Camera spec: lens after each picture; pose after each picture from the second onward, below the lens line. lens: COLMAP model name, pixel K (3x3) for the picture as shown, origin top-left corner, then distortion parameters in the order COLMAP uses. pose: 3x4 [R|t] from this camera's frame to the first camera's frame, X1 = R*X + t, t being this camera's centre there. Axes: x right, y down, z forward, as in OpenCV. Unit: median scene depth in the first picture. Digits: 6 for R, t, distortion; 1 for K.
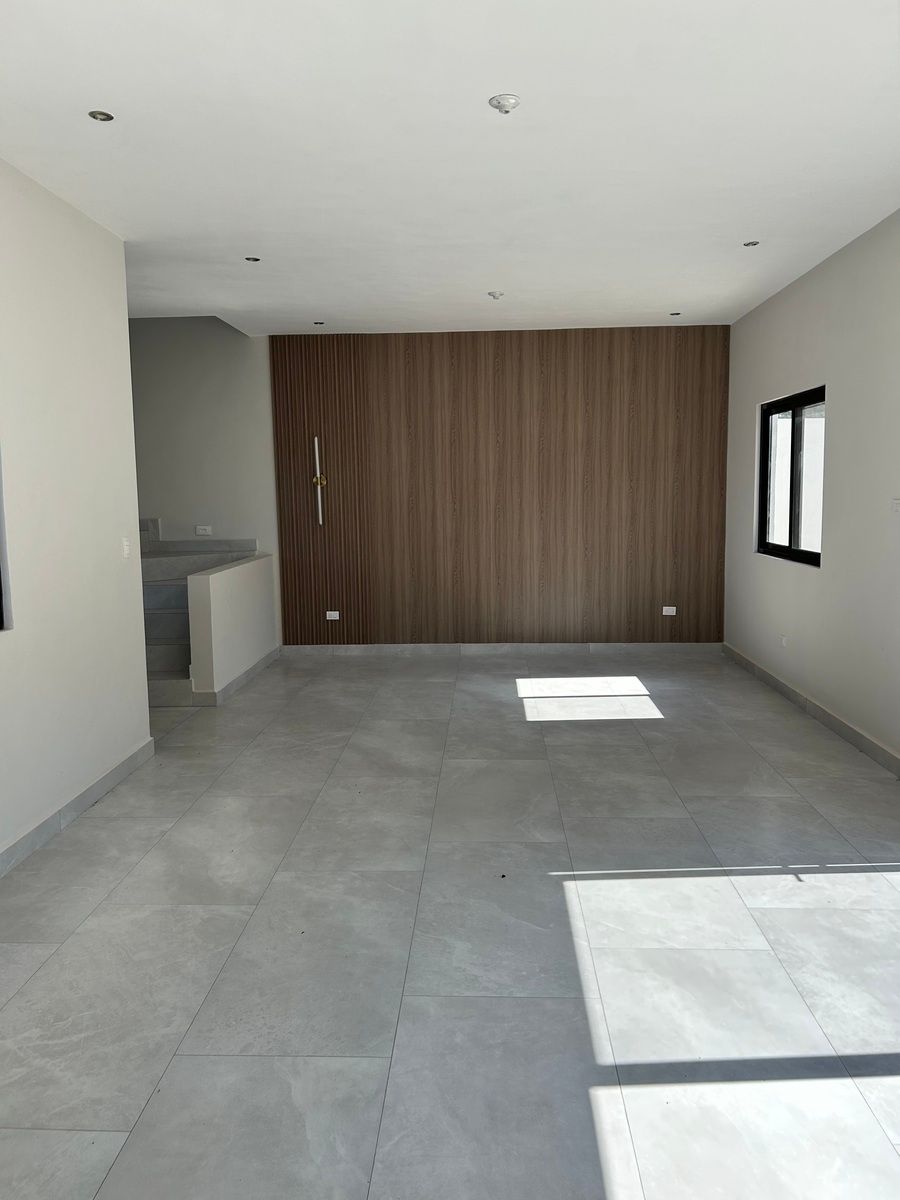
lens RADIAL K [[907.4, 0, 442.7], [0, 907.4, 599.4], [0, 0, 1]] dist [0.040463, -0.051085]
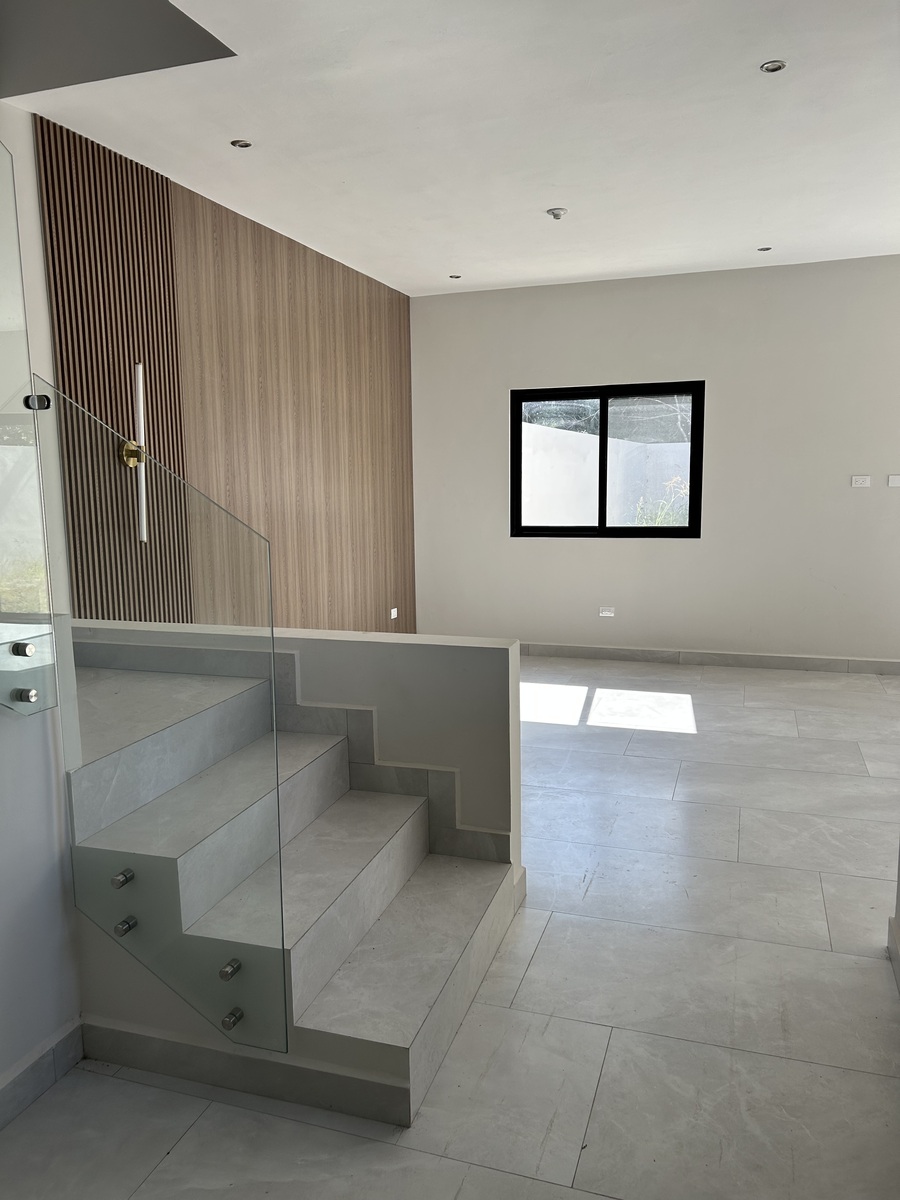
lens RADIAL K [[907.4, 0, 451.9], [0, 907.4, 595.1], [0, 0, 1]] dist [0.040463, -0.051085]
pose [[0.259748, -0.121281, 0.958030, -0.574578], [0.125656, 0.987892, 0.090993, -0.077628], [-0.957466, 0.096747, 0.271843, 0.707440]]
